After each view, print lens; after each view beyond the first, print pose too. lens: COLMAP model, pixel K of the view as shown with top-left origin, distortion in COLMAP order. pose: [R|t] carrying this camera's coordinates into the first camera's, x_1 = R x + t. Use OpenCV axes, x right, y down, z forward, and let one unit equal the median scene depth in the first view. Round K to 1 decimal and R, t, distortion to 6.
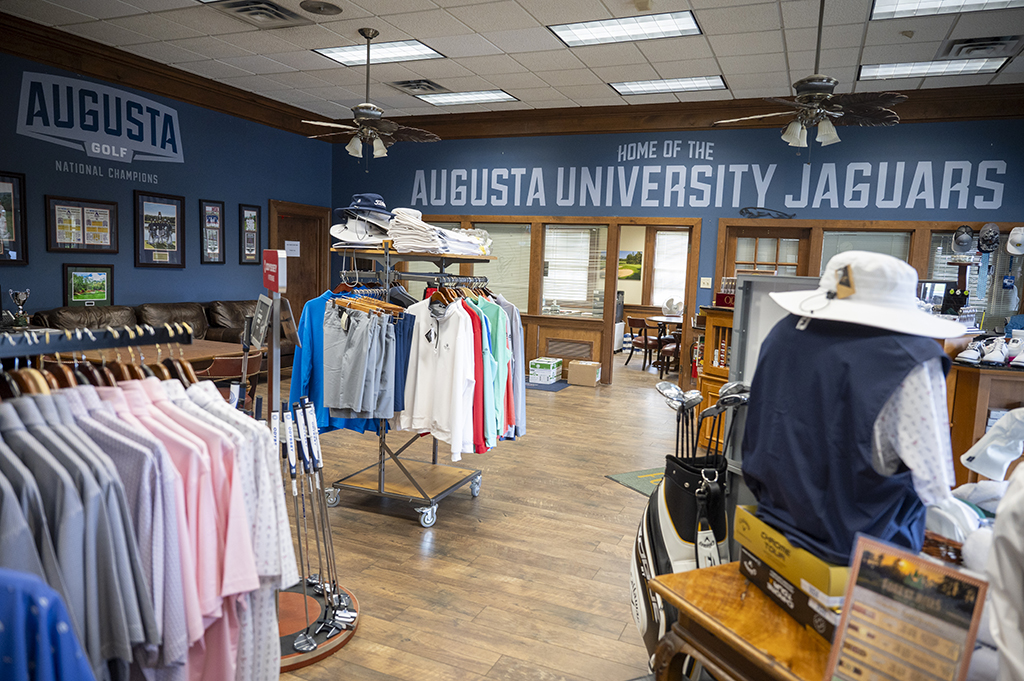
lens RADIAL K [[701.8, 0, 512.8], [0, 701.8, 340.5], [0, 0, 1]] dist [0.008235, 0.003716]
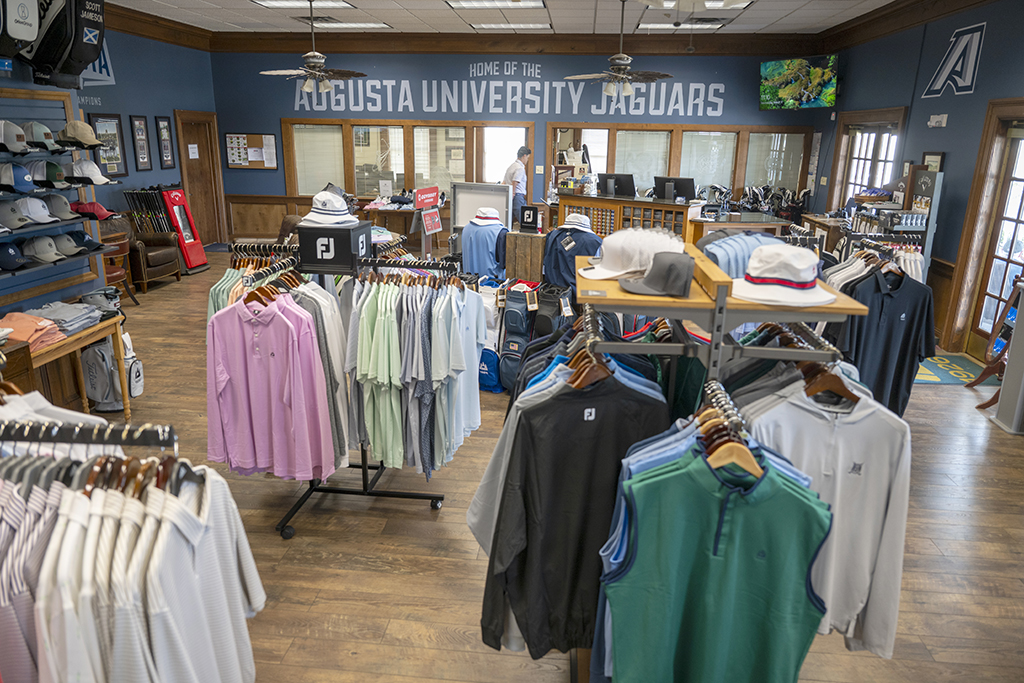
lens RADIAL K [[706.9, 0, 511.5], [0, 706.9, 341.7], [0, 0, 1]] dist [-0.009833, -0.001014]
pose [[0.953072, -0.108608, 0.282593, -0.205478], [0.055318, 0.980195, 0.190152, -0.018559], [-0.297648, -0.165596, 0.940204, -0.344292]]
